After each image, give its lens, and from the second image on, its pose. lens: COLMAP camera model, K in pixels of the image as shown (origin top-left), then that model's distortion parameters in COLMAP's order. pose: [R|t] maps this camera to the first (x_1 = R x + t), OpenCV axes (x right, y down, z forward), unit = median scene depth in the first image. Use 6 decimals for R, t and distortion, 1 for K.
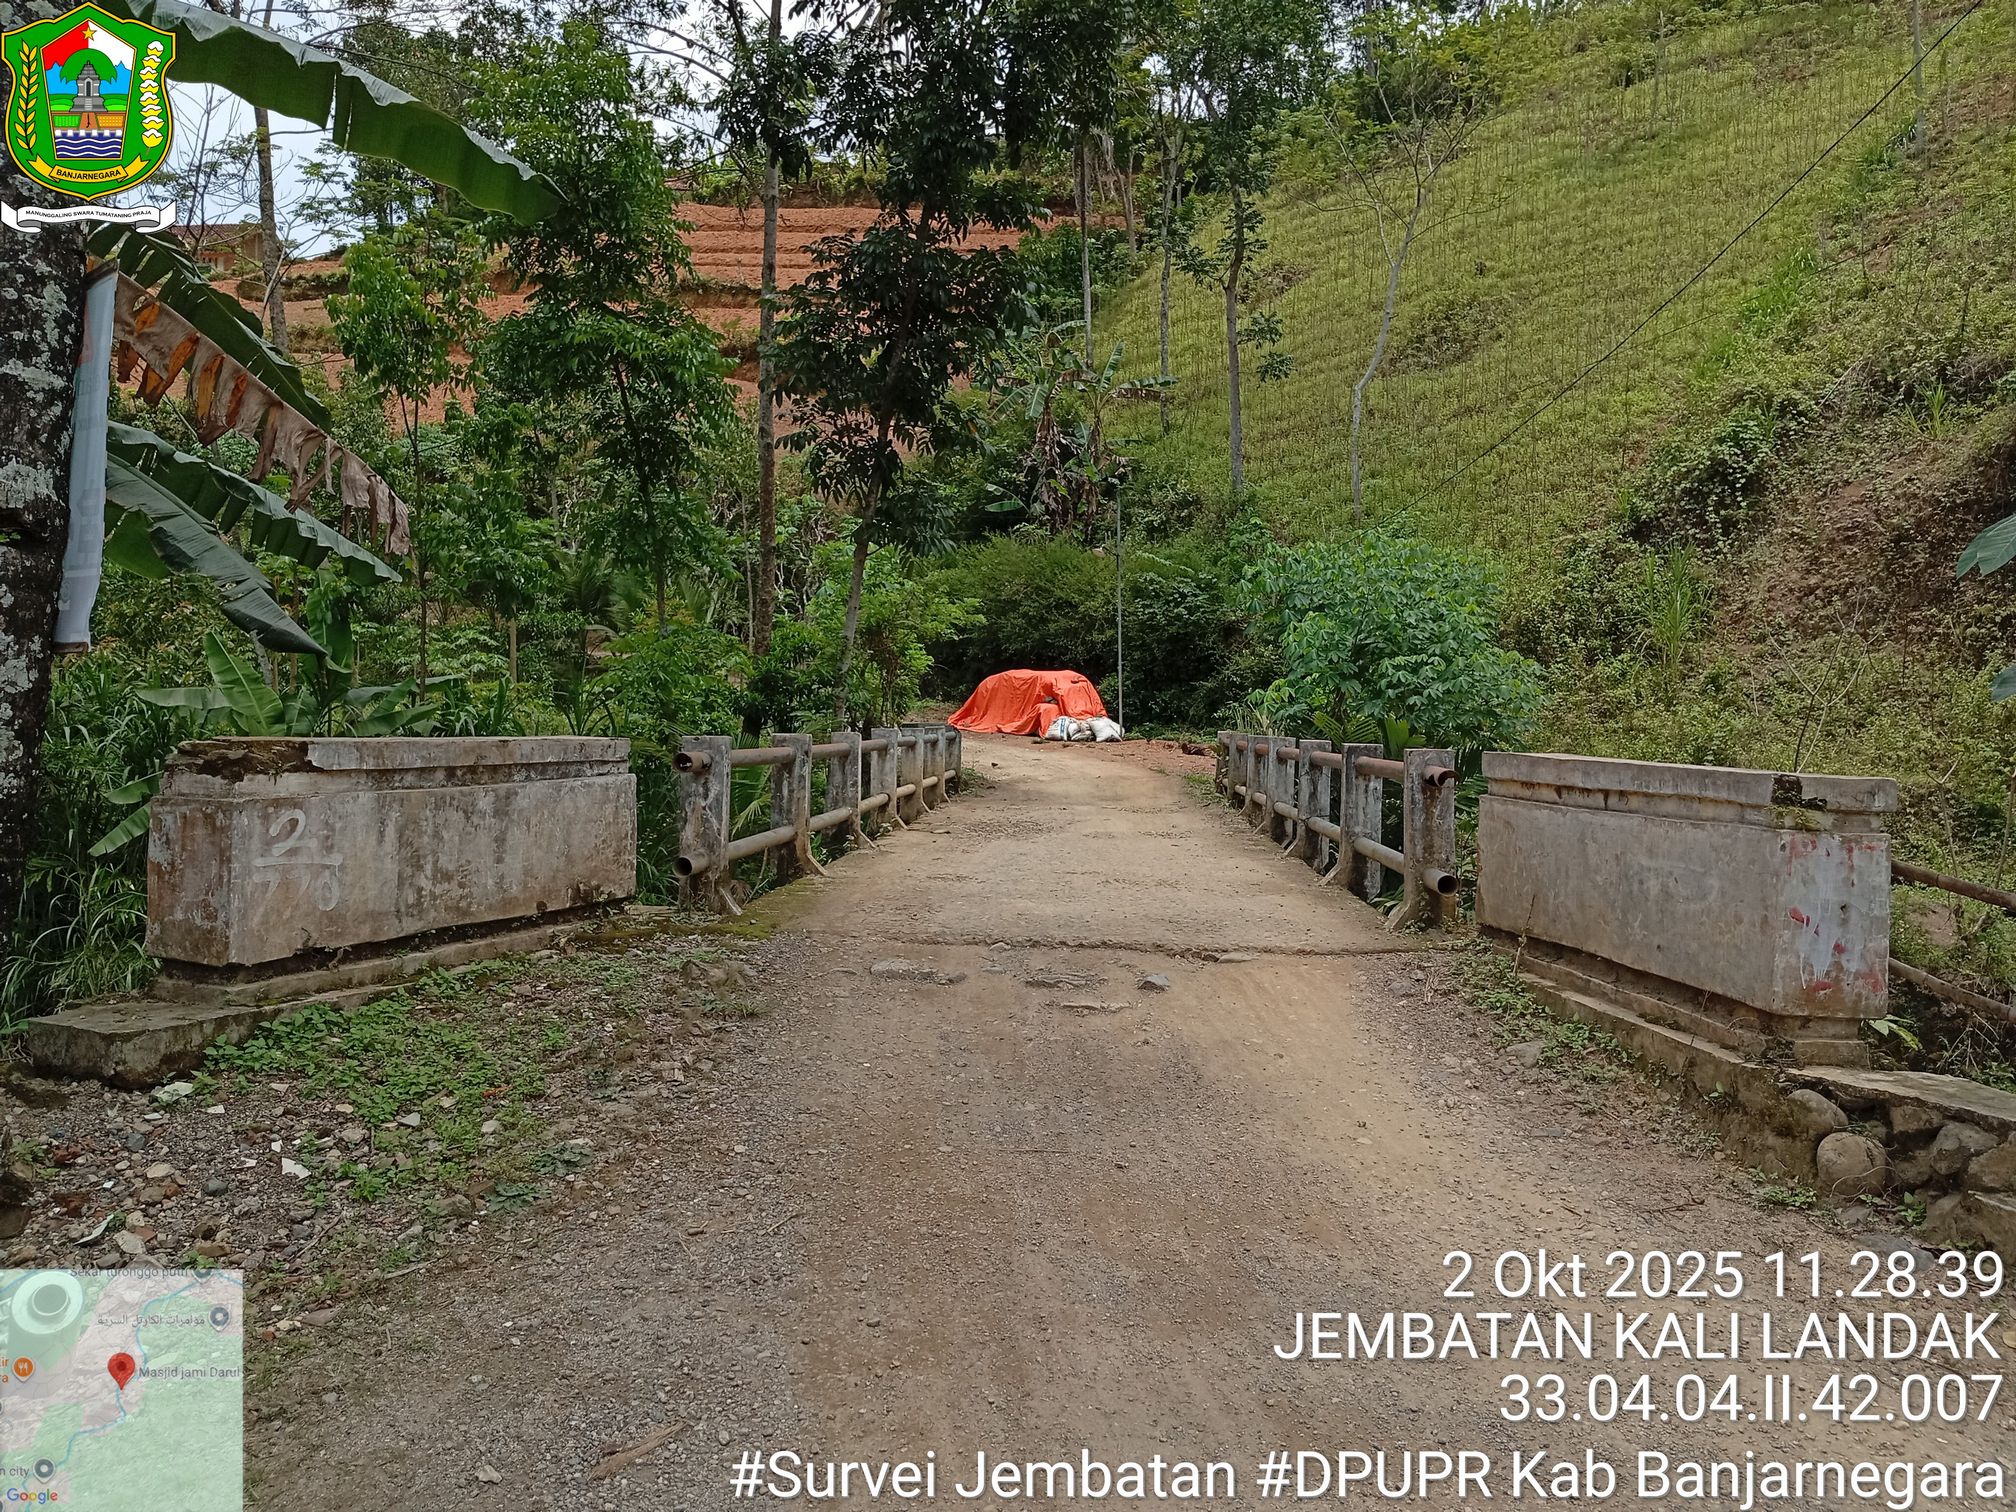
lens RADIAL K [[1534.2, 0, 1008.7], [0, 1534.2, 765.1], [0, 0, 1]] dist [0.102067, -0.216720]
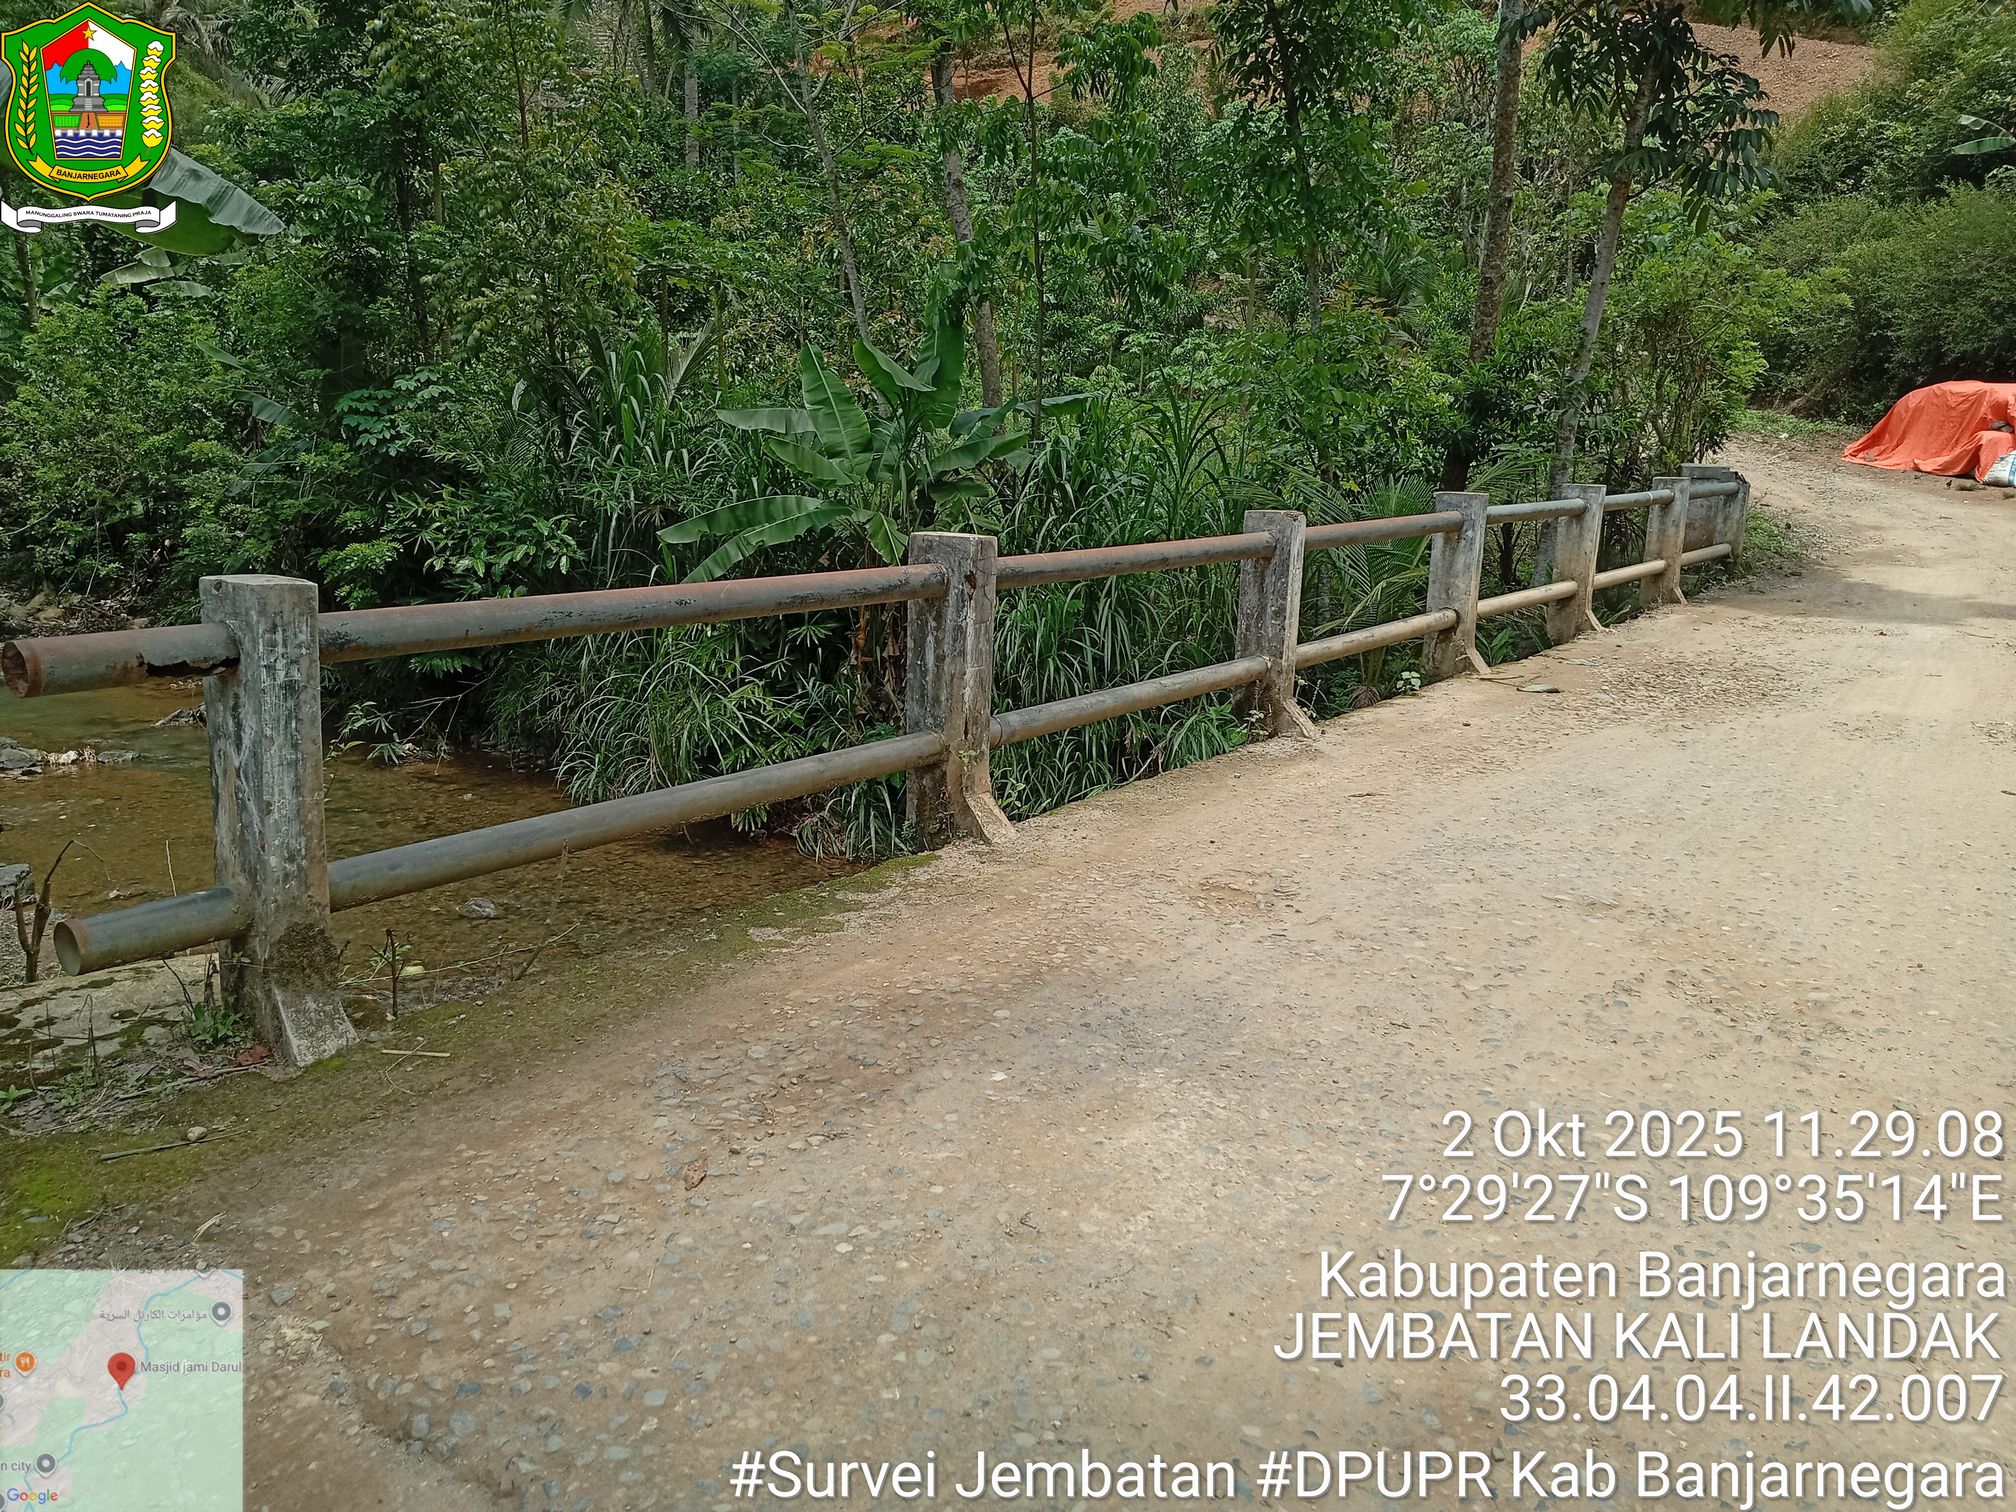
lens RADIAL K [[1546.3, 0, 1008.3], [0, 1546.3, 751.2], [0, 0, 1]] dist [0.064278, -0.144856]
pose [[0.841942, 0.120934, -0.525842, 0.088424], [-0.028928, 0.983274, 0.179818, -0.028417], [0.538793, -0.136185, 0.831358, 0.432498]]
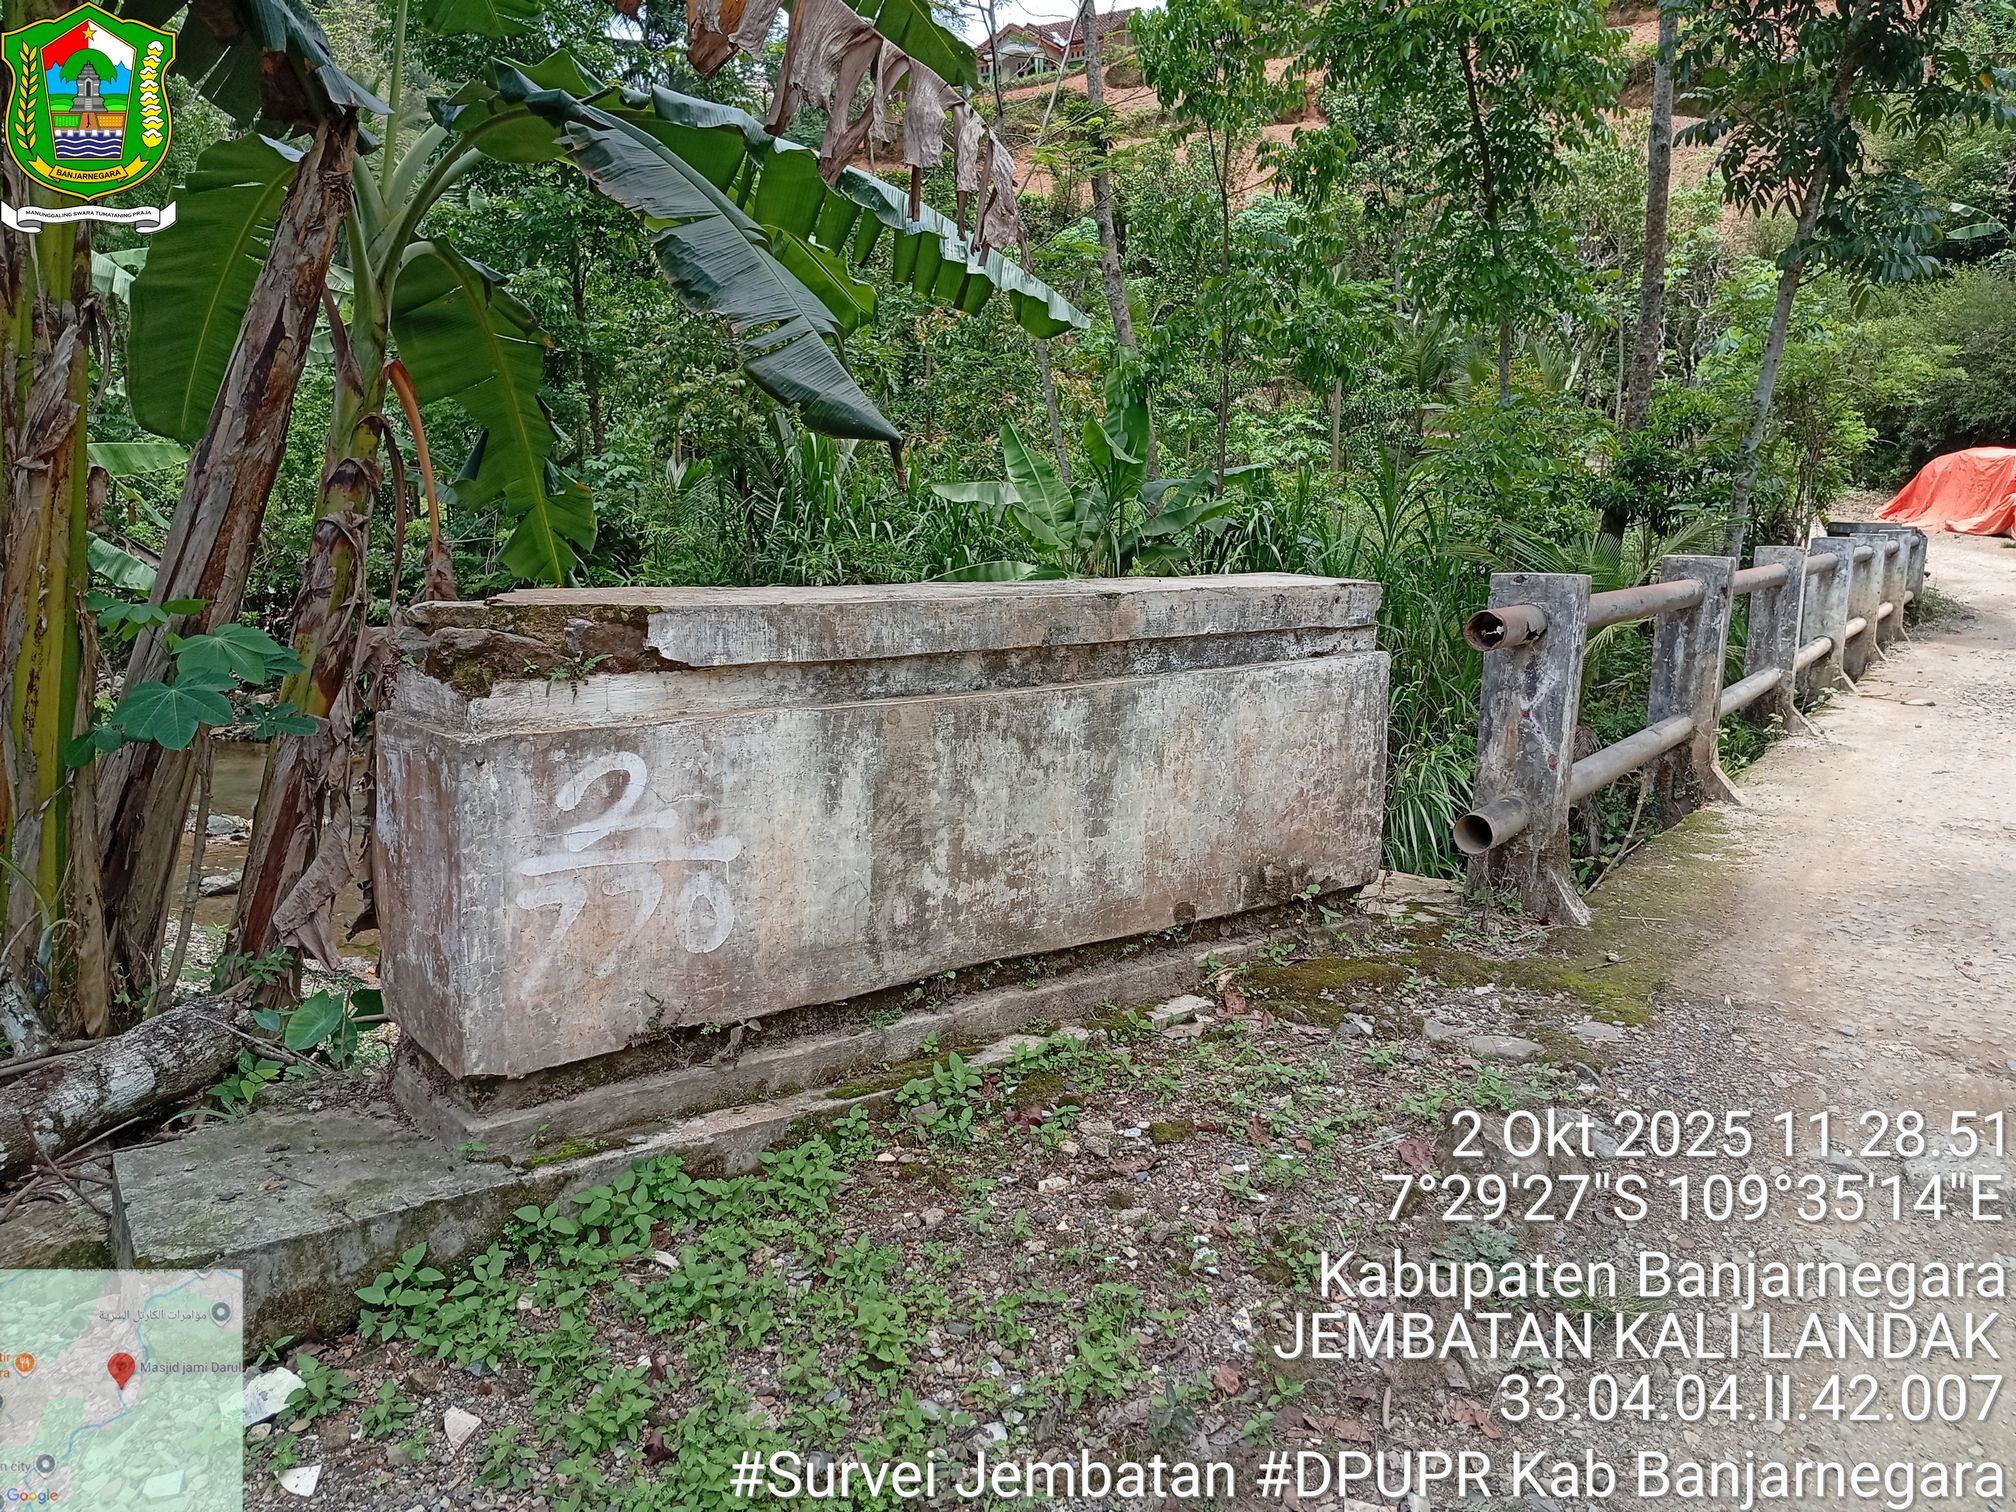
lens RADIAL K [[1534.2, 0, 1008.7], [0, 1534.2, 765.1], [0, 0, 1]] dist [0.102067, -0.216720]
pose [[0.863139, 0.084790, -0.497797, -0.048117], [-0.016861, 0.990092, 0.139406, -0.013691], [0.504685, -0.111933, 0.856016, 0.256239]]
